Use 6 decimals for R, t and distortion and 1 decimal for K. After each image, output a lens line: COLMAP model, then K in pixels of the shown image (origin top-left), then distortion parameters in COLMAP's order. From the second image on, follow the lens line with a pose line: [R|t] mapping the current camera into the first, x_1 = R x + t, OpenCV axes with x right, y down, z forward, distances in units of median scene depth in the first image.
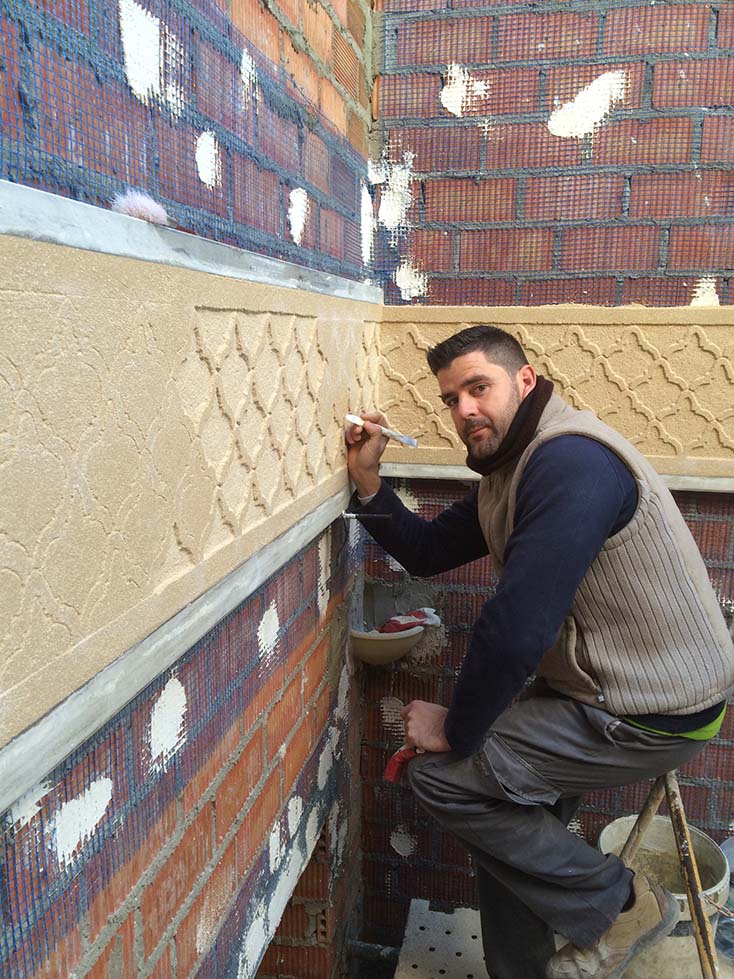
lens RADIAL K [[811.6, 0, 364.7], [0, 811.6, 489.4], [0, 0, 1]] dist [0.088747, -0.114911]
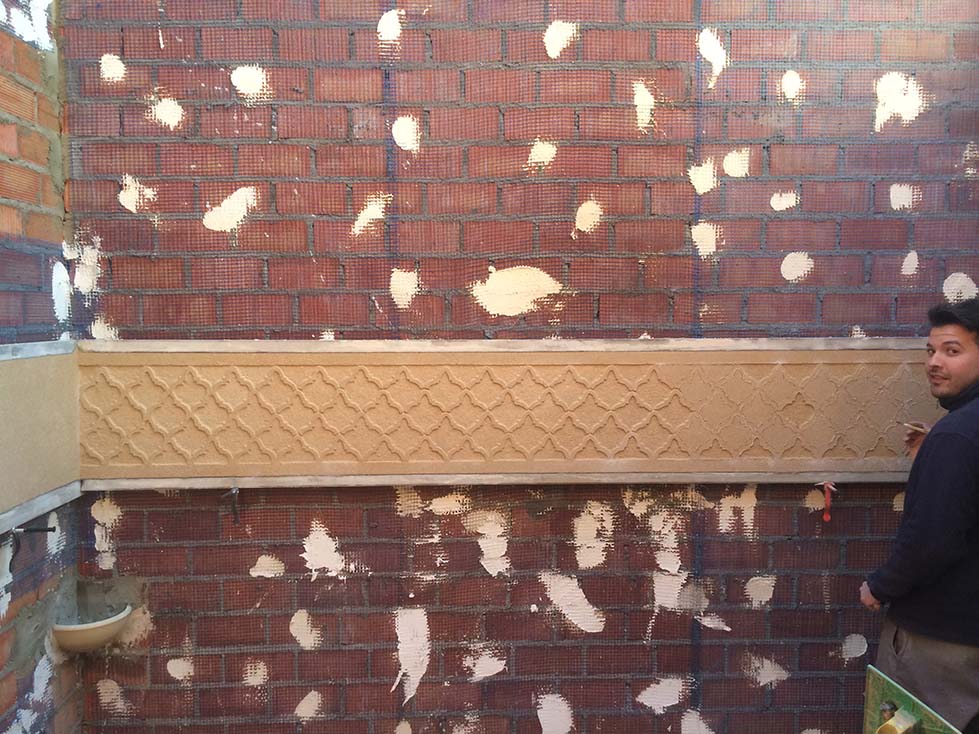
lens RADIAL K [[811.6, 0, 489.0], [0, 811.6, 363.4], [0, 0, 1]] dist [0.088747, -0.114911]
pose [[0.971281, -0.031685, 0.235817, 0.346447], [0.059670, 0.991859, -0.112498, -0.032538], [-0.230333, 0.123338, 0.965264, -0.368583]]
